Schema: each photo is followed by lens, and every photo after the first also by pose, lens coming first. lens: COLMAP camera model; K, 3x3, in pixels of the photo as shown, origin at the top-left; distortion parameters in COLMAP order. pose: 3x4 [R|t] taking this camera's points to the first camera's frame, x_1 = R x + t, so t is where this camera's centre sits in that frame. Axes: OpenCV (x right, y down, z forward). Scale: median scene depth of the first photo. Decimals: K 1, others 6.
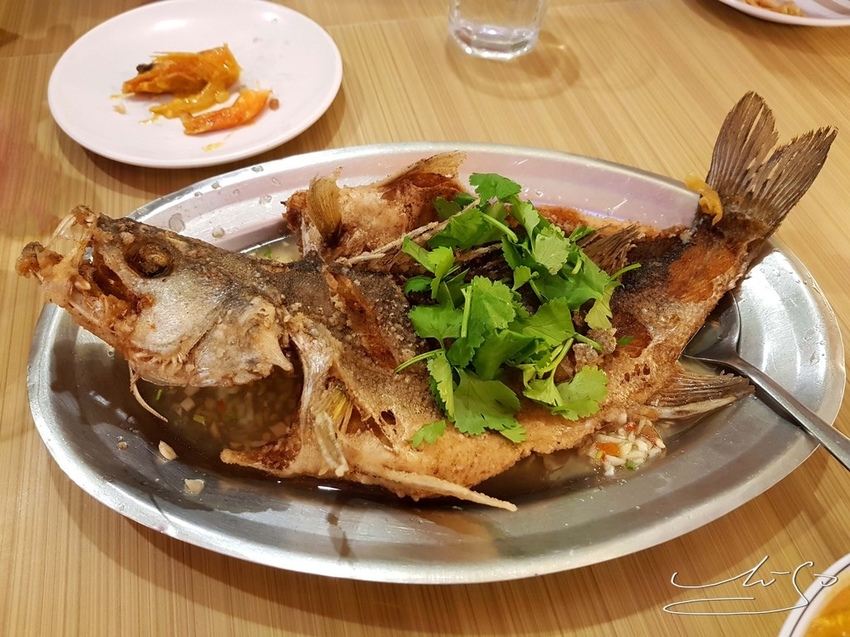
lens RADIAL K [[699.5, 0, 425.0], [0, 699.5, 318.5], [0, 0, 1]] dist [-0.019553, -0.000328]
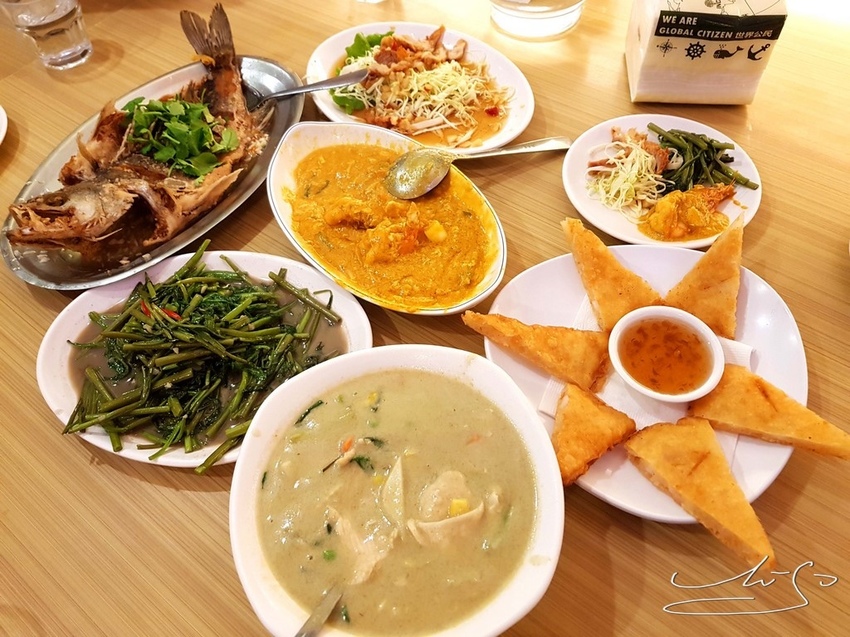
lens RADIAL K [[659.4, 0, 425.0], [0, 659.4, 318.5], [0, 0, 1]] dist [-0.009288, -0.001804]
pose [[0.559433, -0.723708, 0.404081, -0.747103], [0.705256, 0.671737, 0.226680, 0.468331], [-0.435486, 0.158168, 0.886191, -1.196154]]
